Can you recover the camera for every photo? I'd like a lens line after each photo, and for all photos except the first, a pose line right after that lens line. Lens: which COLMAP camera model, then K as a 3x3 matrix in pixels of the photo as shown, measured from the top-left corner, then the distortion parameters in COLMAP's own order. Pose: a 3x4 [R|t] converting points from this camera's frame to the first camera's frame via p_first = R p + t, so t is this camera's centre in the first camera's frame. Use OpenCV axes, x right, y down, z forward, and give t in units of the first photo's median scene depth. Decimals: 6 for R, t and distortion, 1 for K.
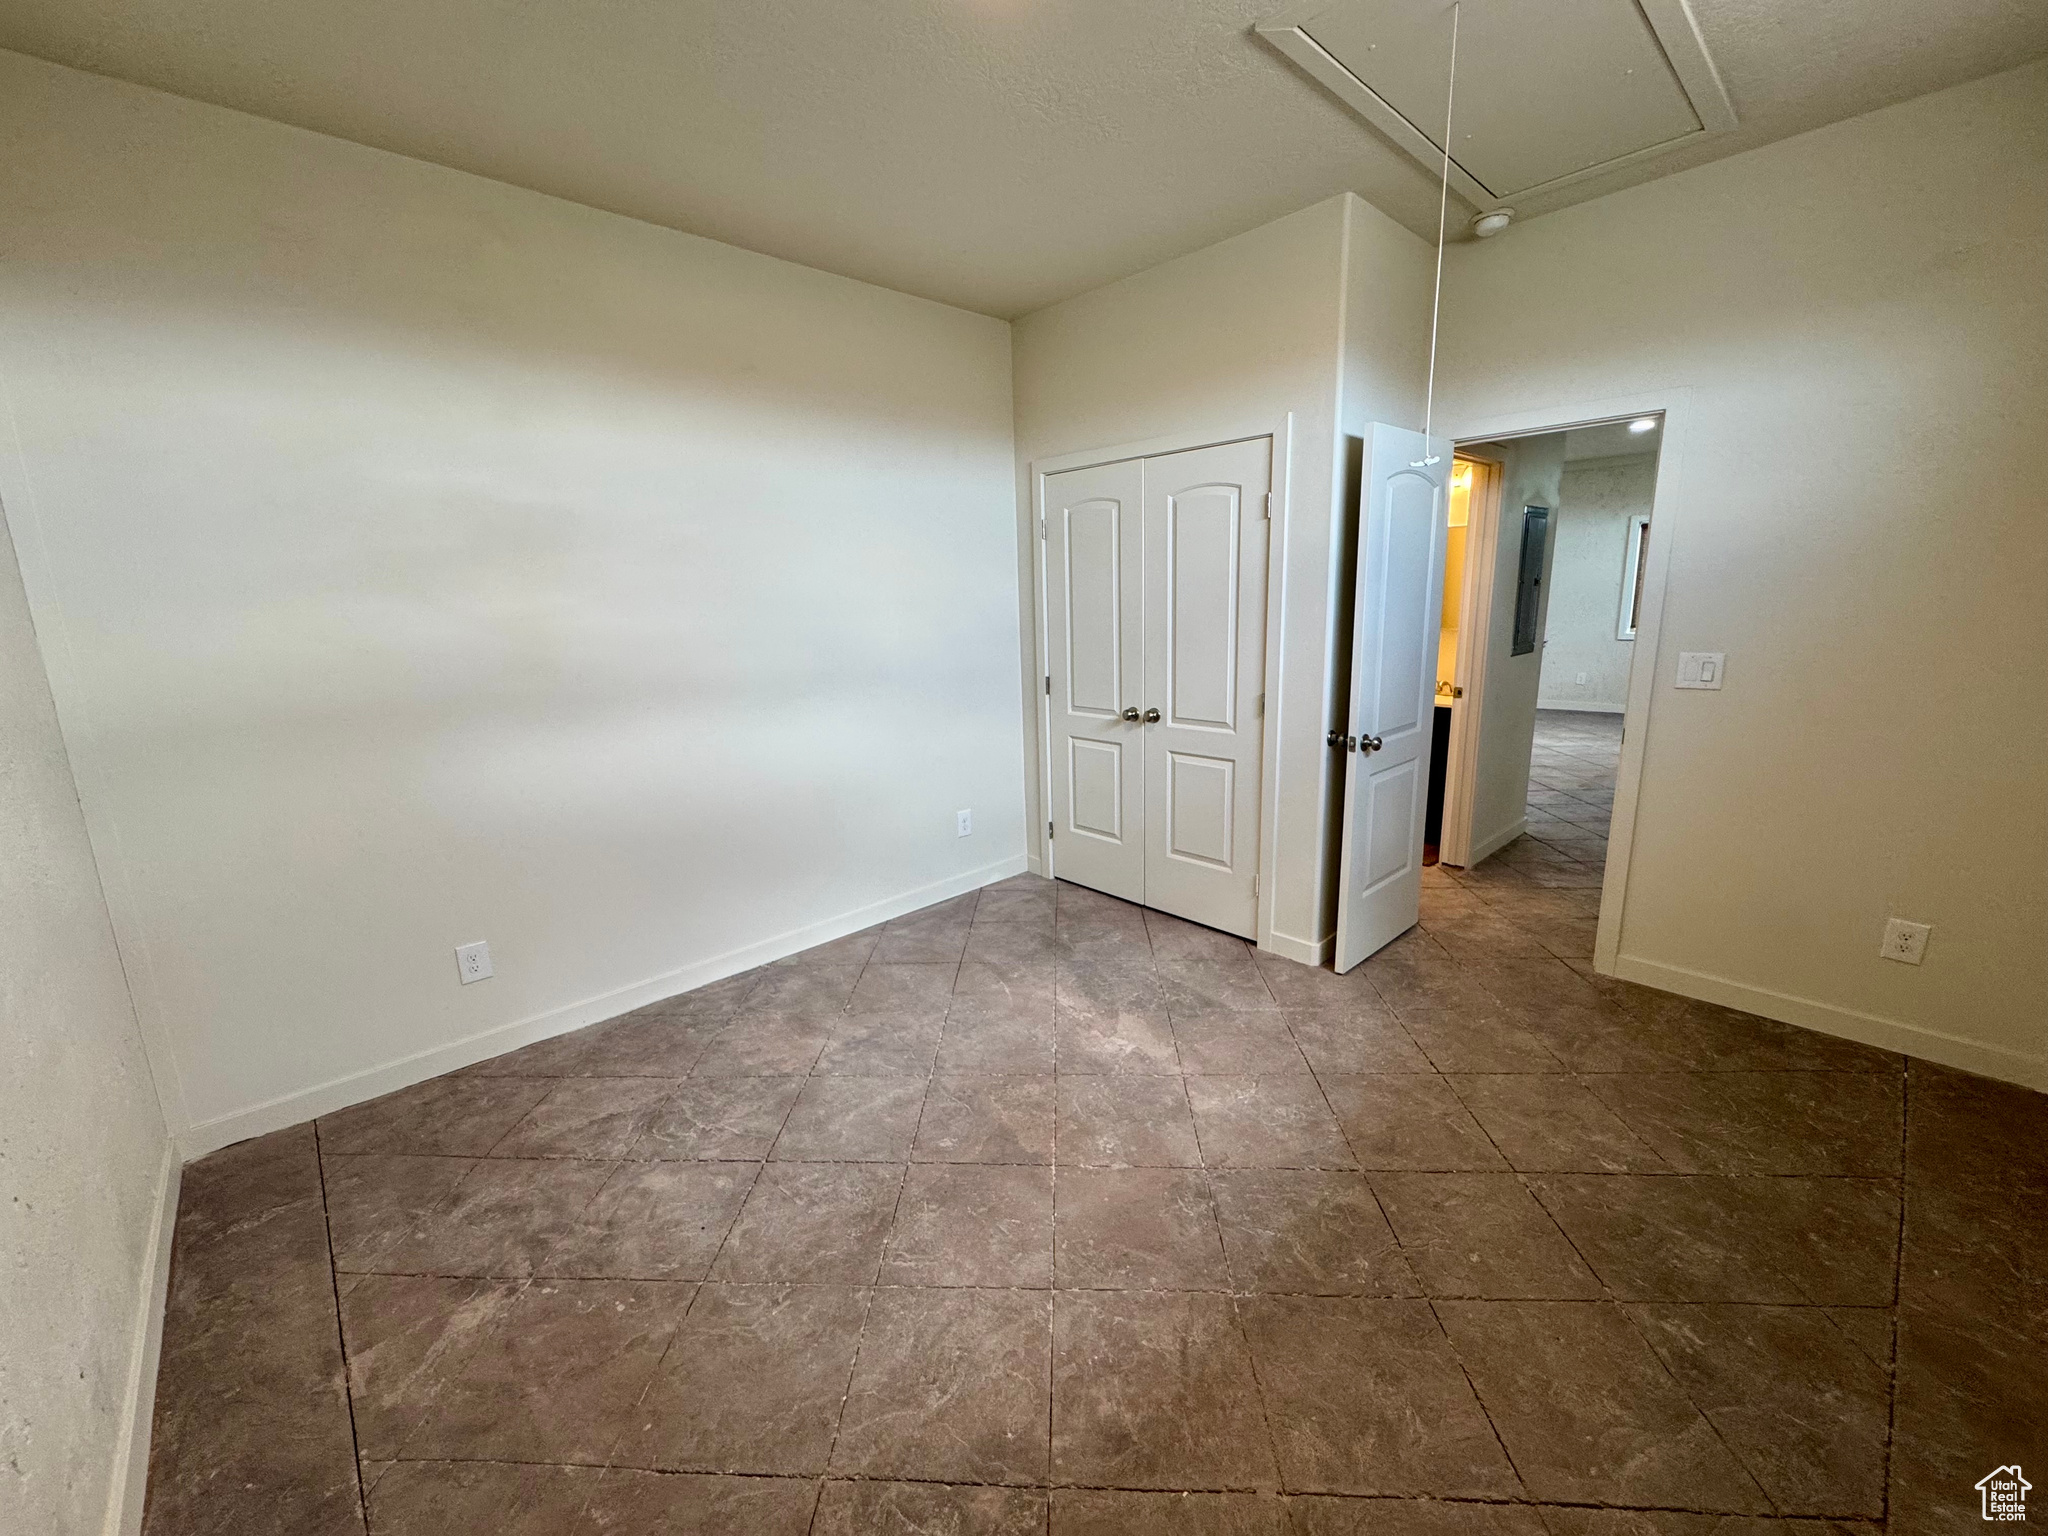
lens RADIAL K [[816.7, 0, 1025.3], [0, 816.7, 767.7], [0, 0, 1]] dist [-0.002205, -0.000115]
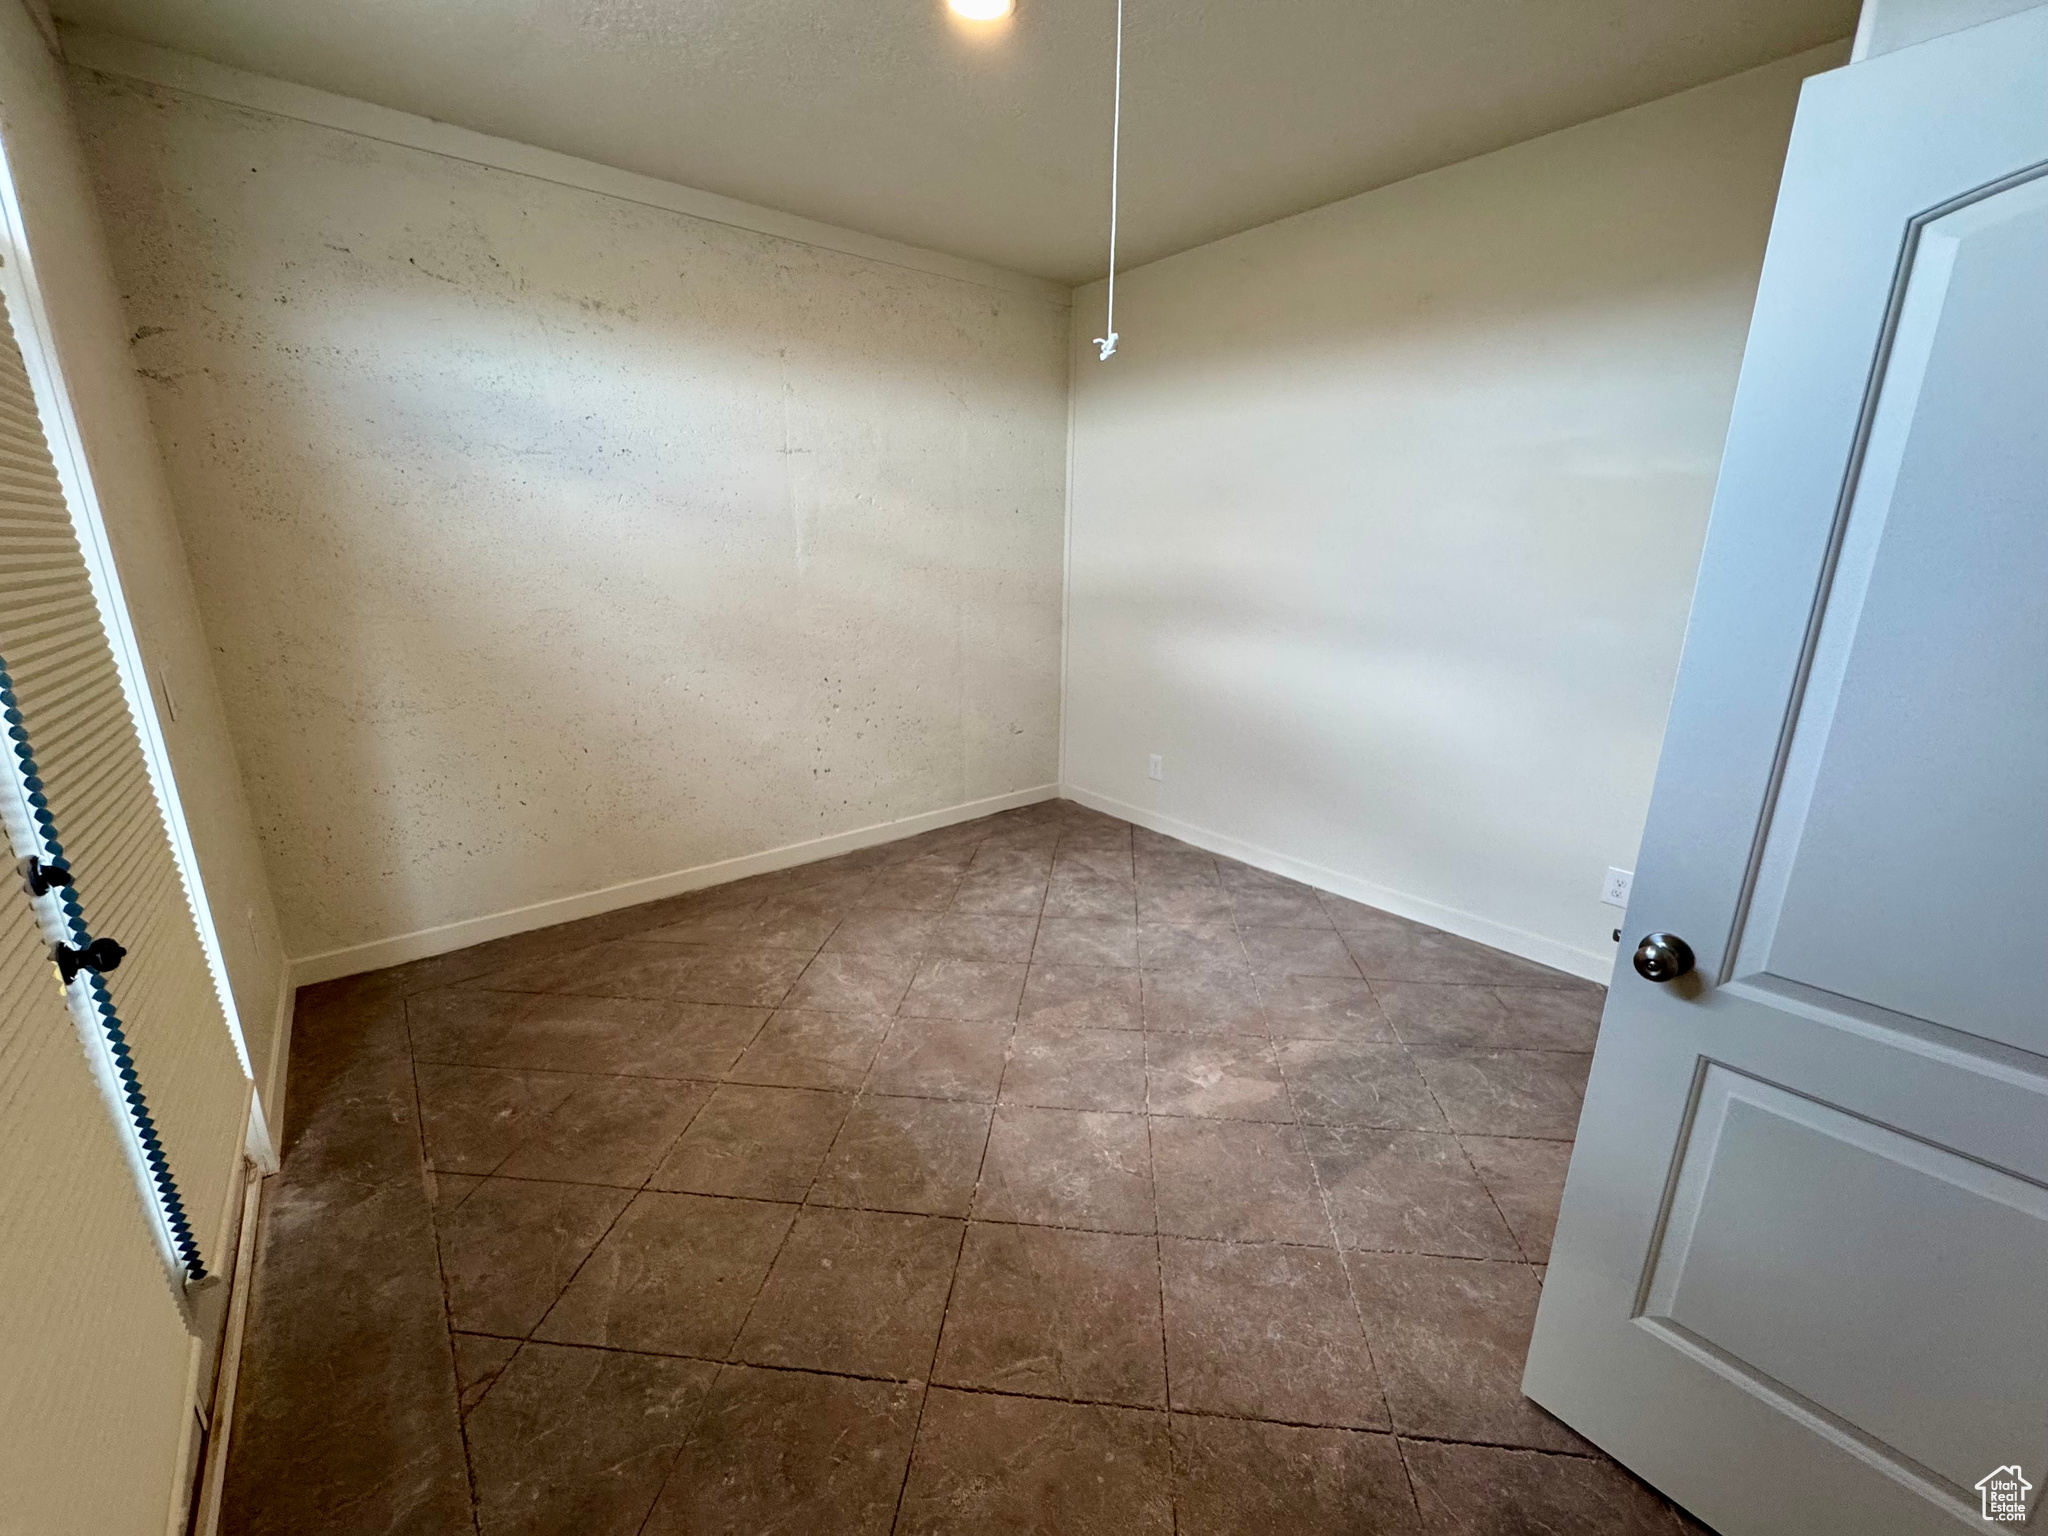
lens RADIAL K [[820.1, 0, 1025.6], [0, 820.1, 767.6], [0, 0, 1]] dist [-0.002514, -0.000315]
pose [[-0.063574, 0.291603, -0.954425, 0.972772], [-0.211684, 0.930657, 0.298441, -0.207409], [0.975268, 0.221010, 0.002562, 0.832912]]
